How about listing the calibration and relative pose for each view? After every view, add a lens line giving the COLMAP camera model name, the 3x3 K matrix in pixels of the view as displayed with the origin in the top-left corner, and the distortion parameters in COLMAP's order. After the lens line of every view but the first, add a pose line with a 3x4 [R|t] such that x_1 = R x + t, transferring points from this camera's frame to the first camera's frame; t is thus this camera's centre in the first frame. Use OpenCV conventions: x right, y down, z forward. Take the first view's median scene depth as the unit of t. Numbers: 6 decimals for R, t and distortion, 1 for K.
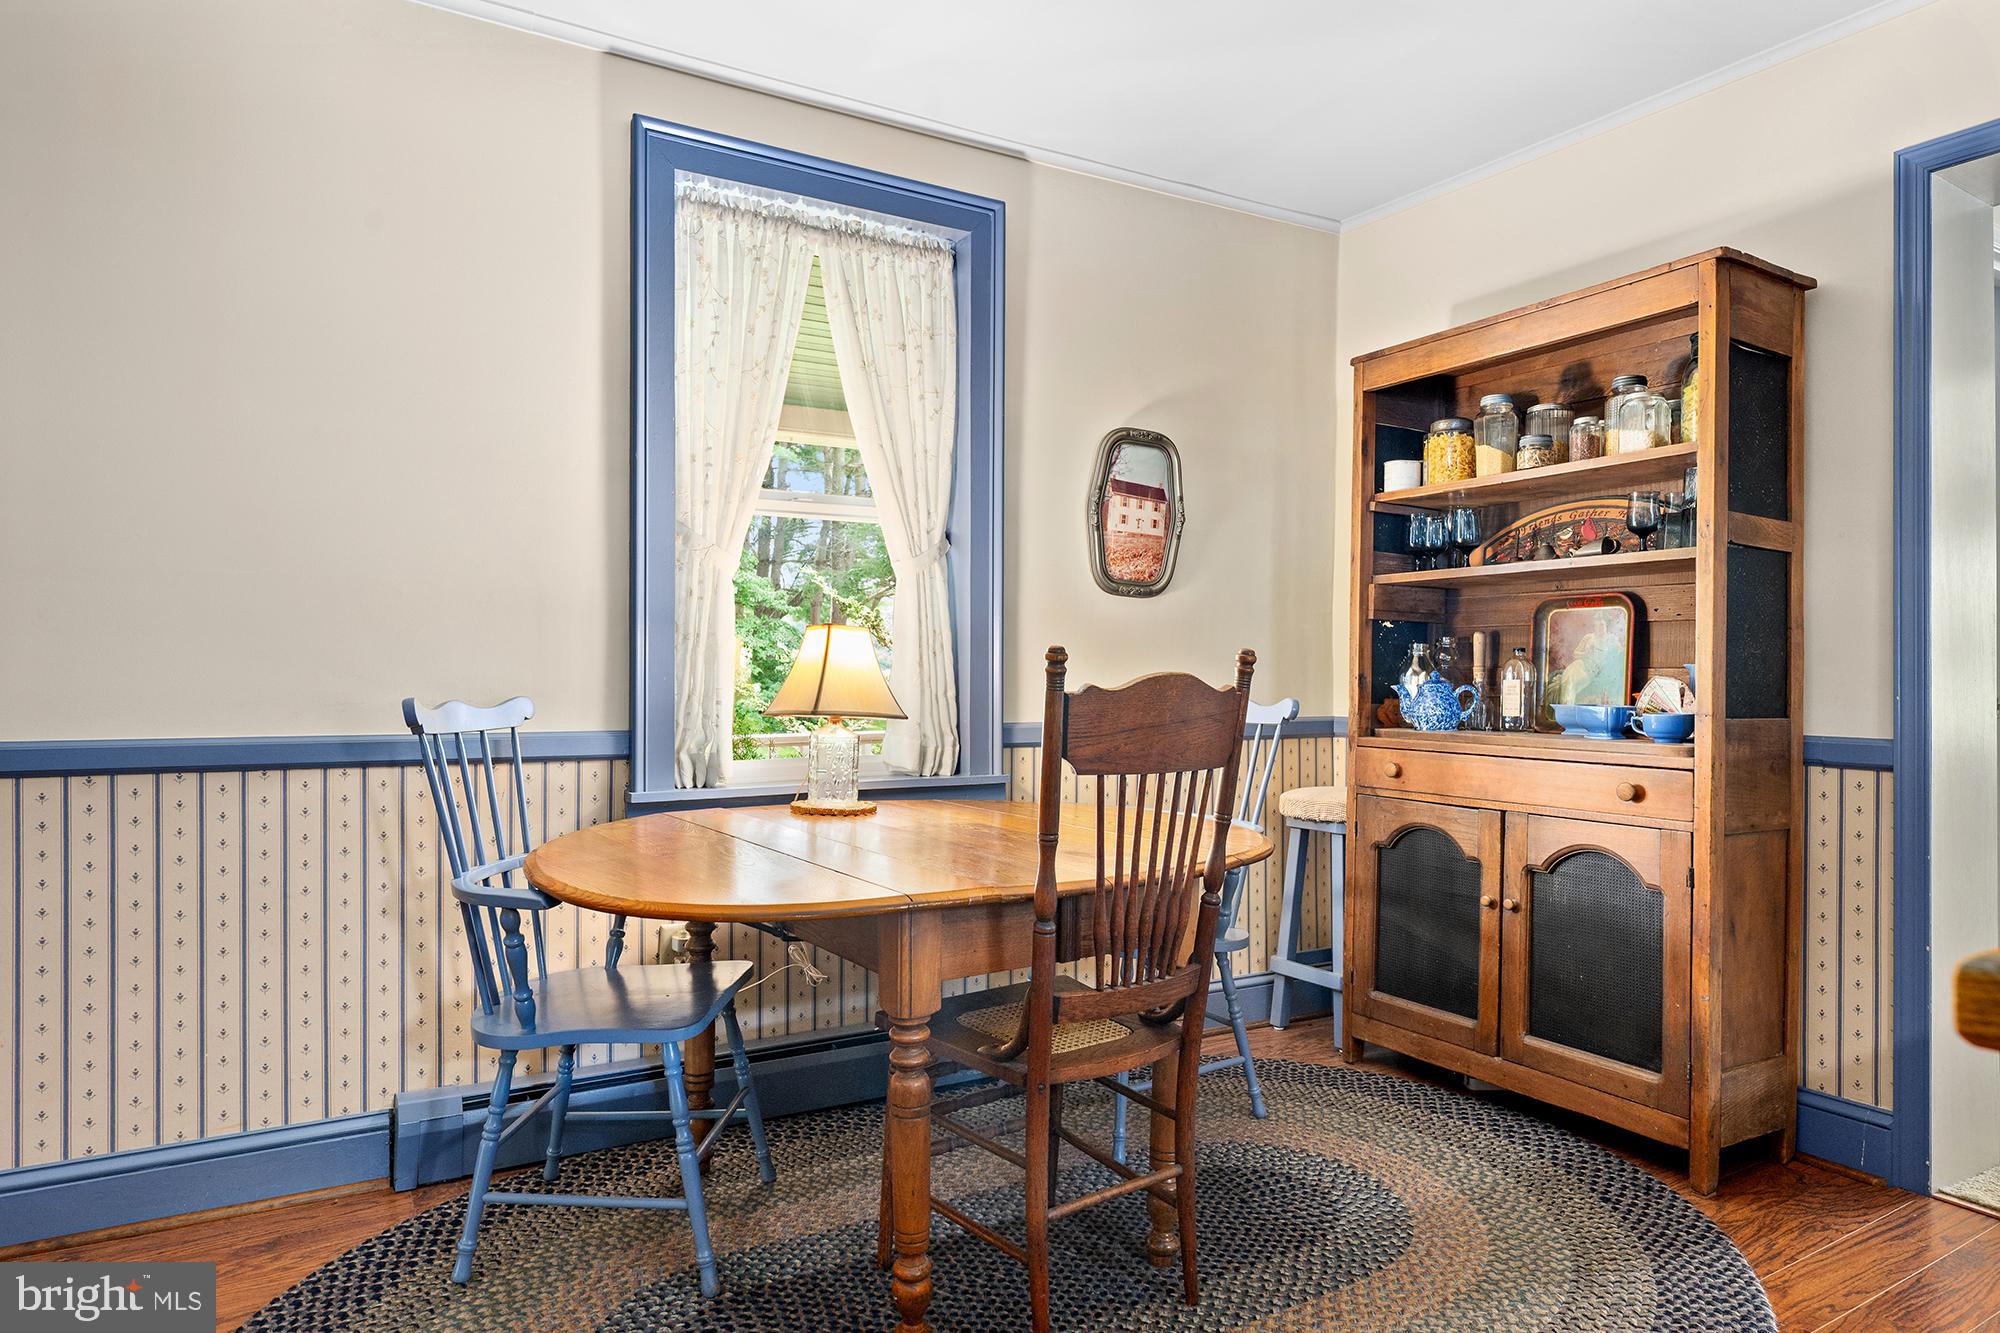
lens RADIAL K [[1182.8, 0, 1000.0], [0, 1182.8, 666.5], [0, 0, 1]] dist [-0.003486, -0.000355]
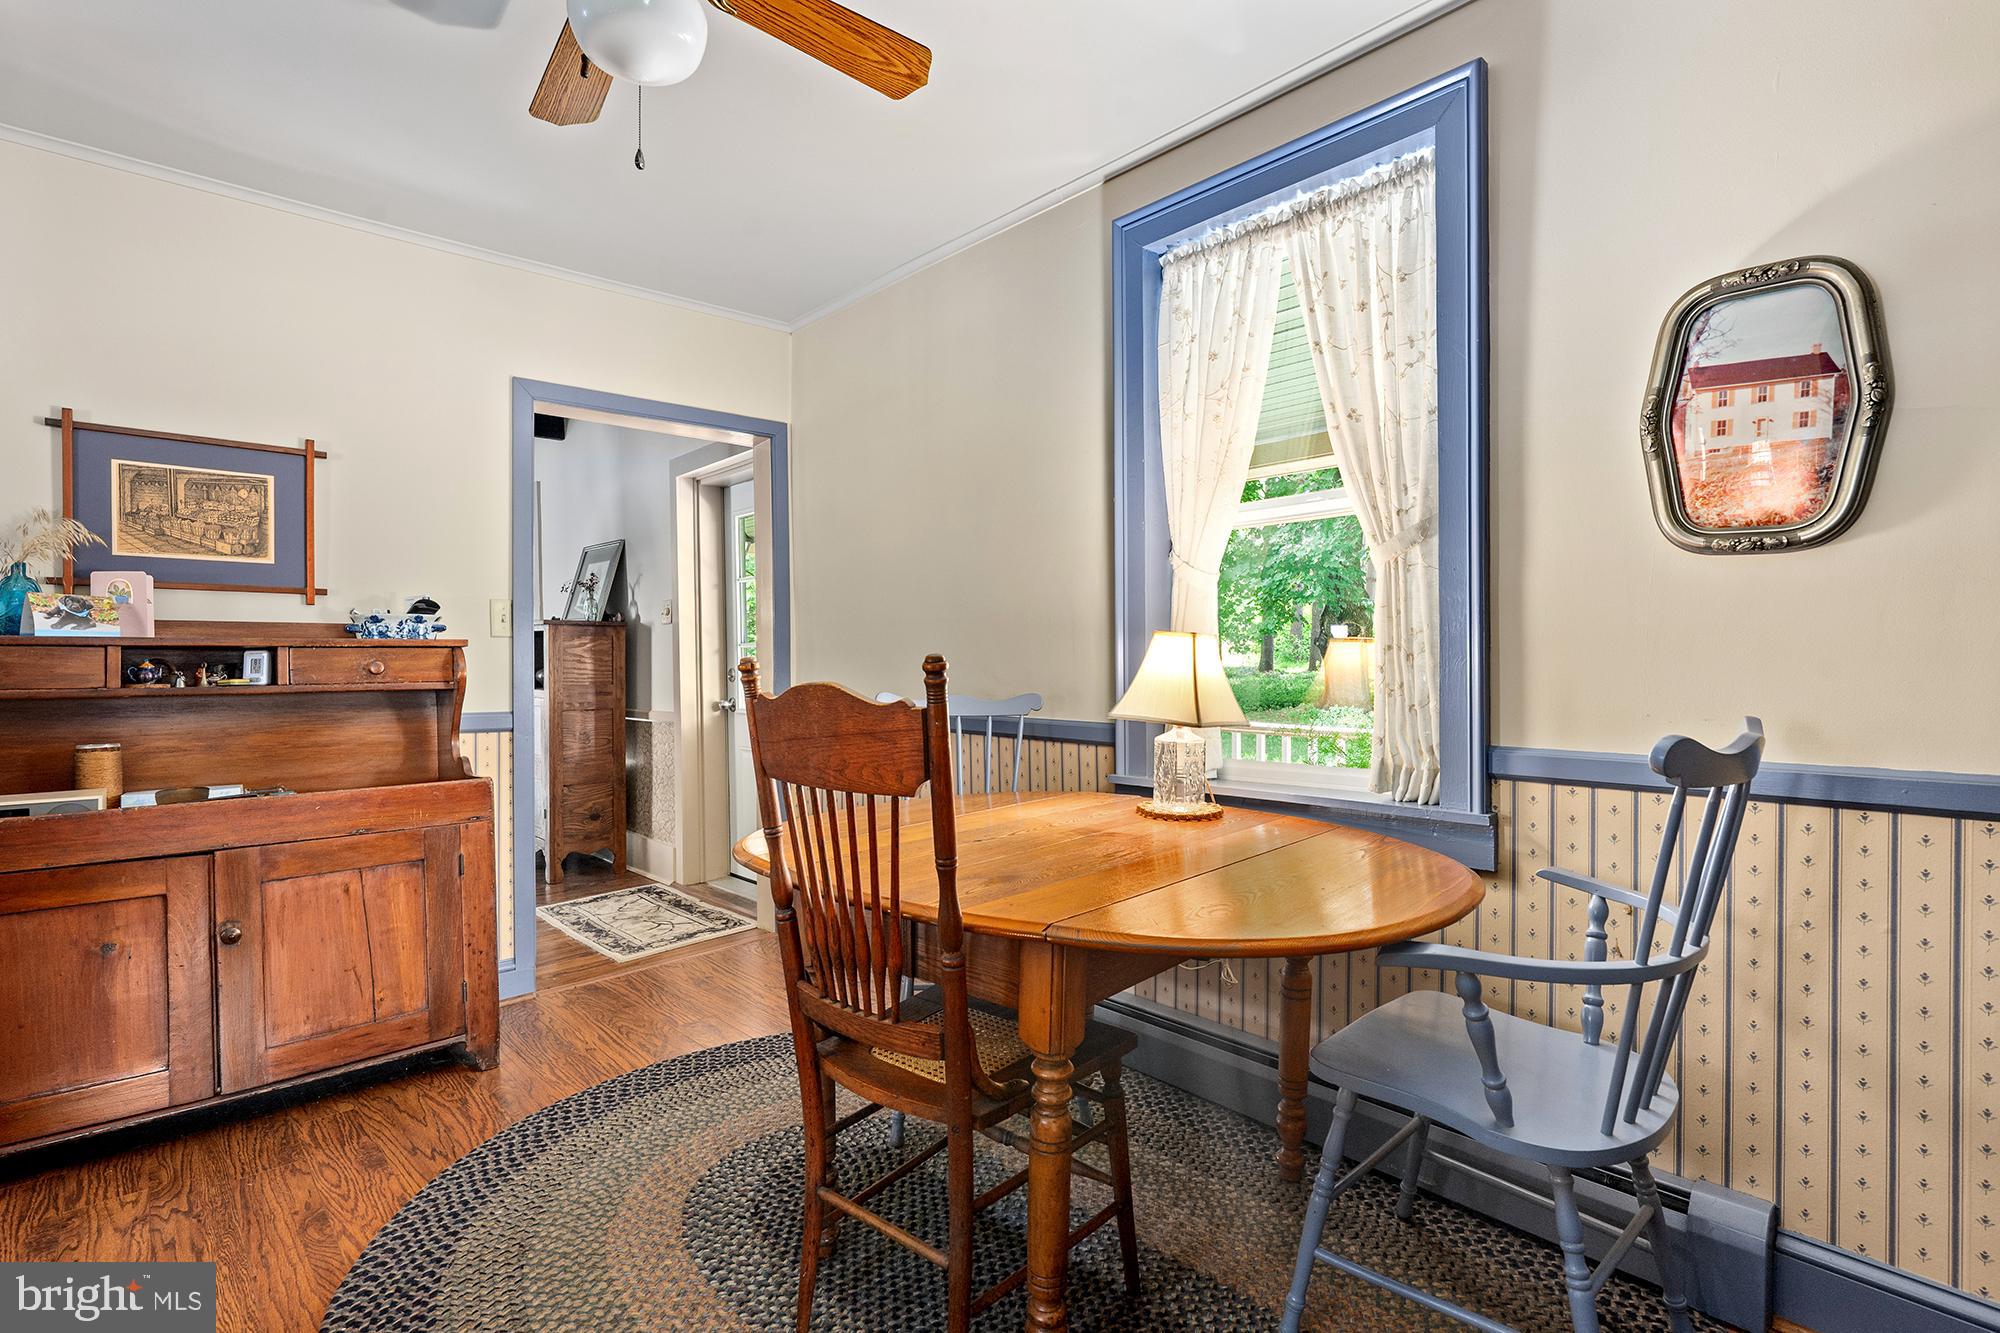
lens RADIAL K [[946.4, 0, 1000.0], [0, 946.4, 666.5], [0, 0, 1]] dist [-0.003356, -0.000752]
pose [[0.217441, -0.002512, -0.976070, 0.624346], [0.003594, 0.999992, -0.001773, -0.003961], [0.976067, -0.003123, 0.217448, 0.674324]]
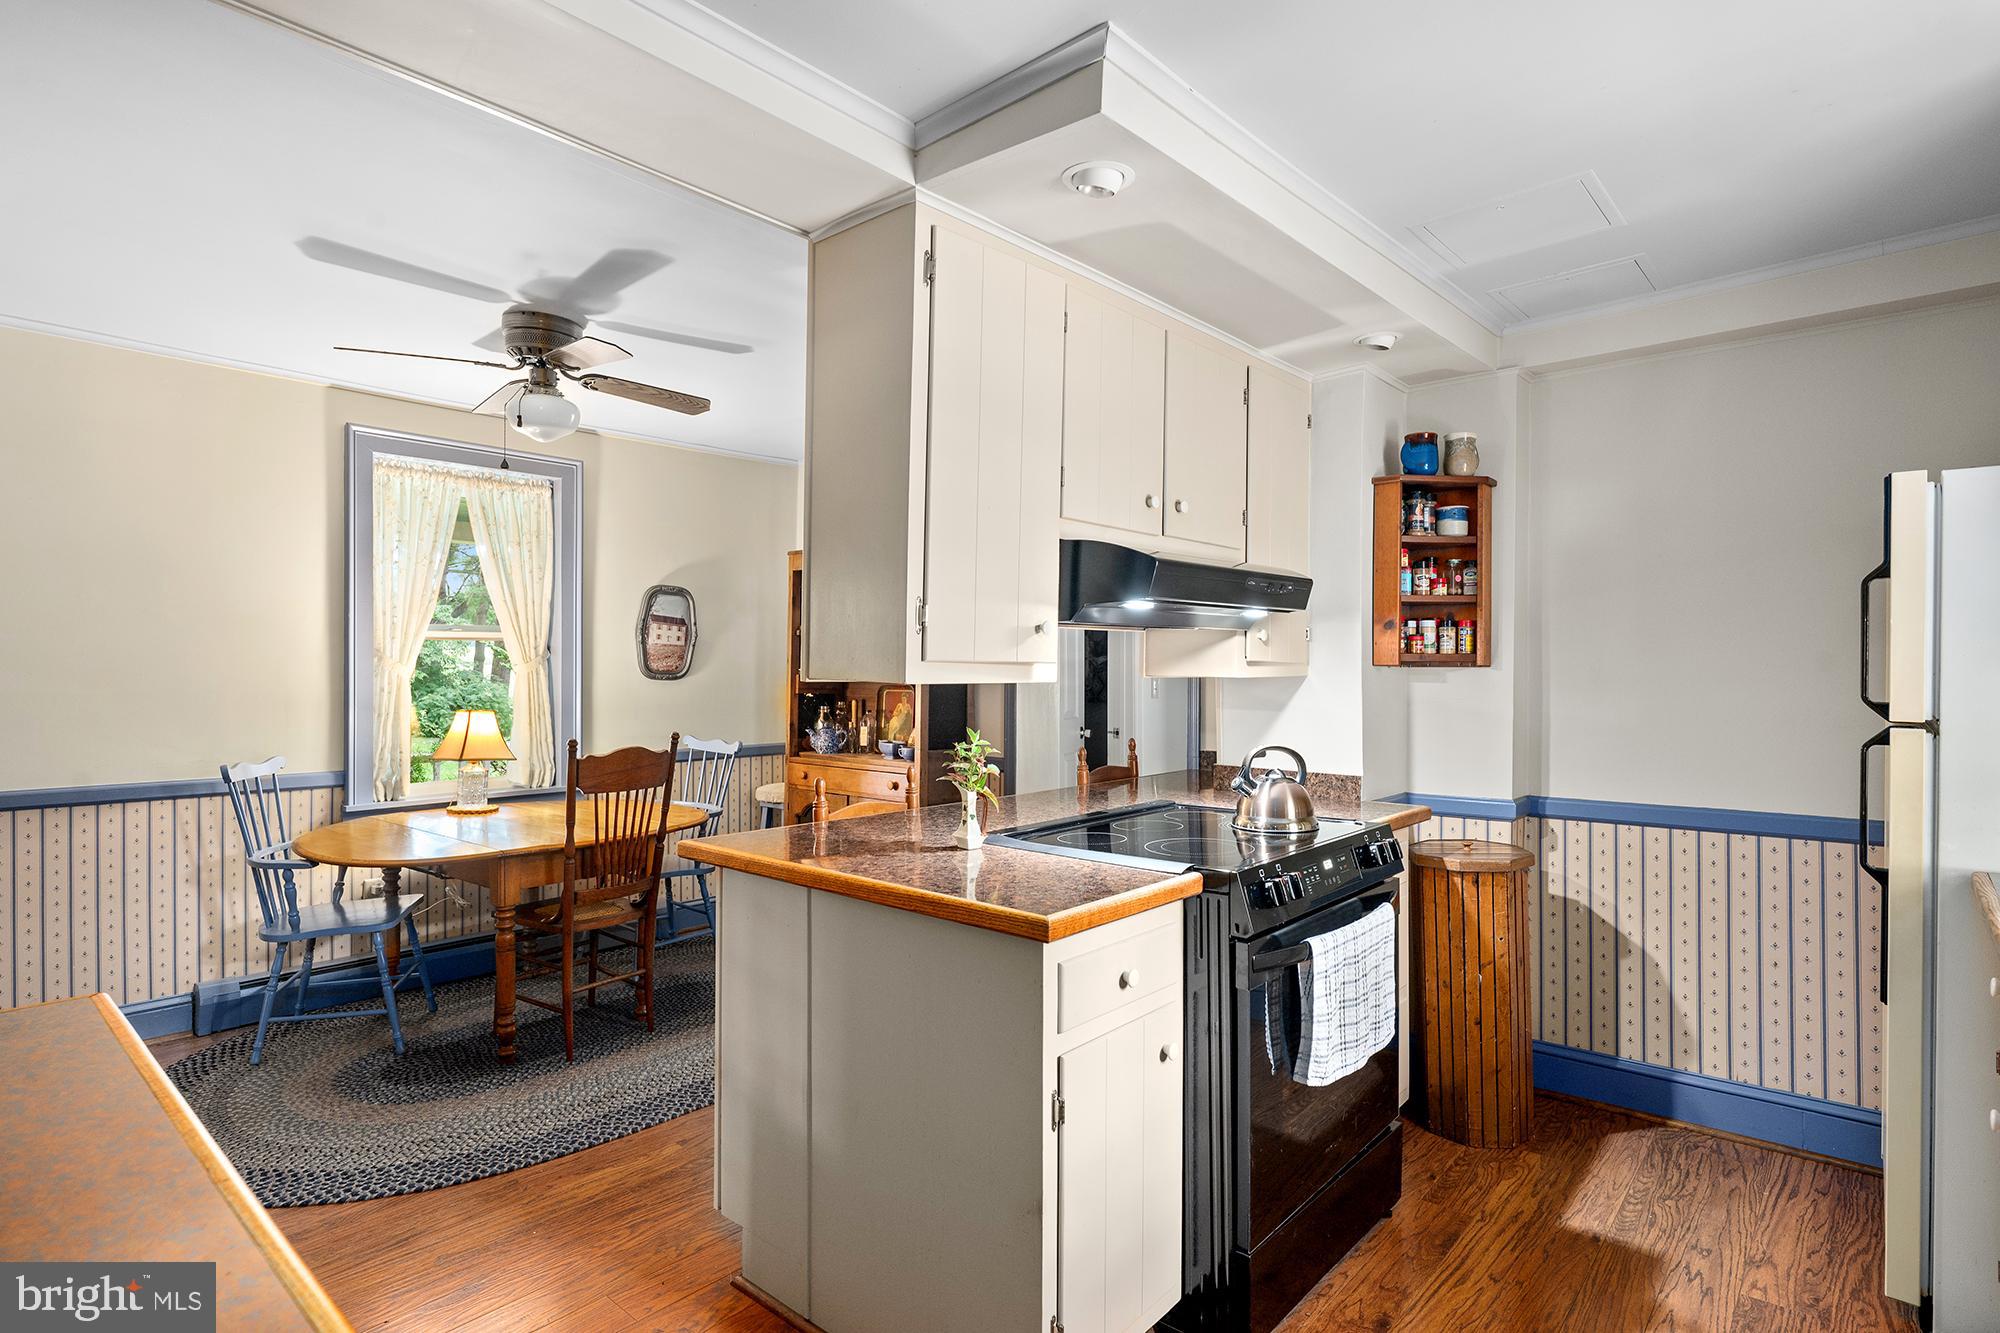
lens RADIAL K [[993.6, 0, 991.2], [0, 993.6, 667.2], [0, 0, 1]] dist [-0.001648, -0.000191]
pose [[0.949736, -0.000100, 0.313052, 0.140669], [-0.000974, 0.999994, 0.003274, -0.106600], [-0.313050, -0.003414, 0.949730, -0.713367]]
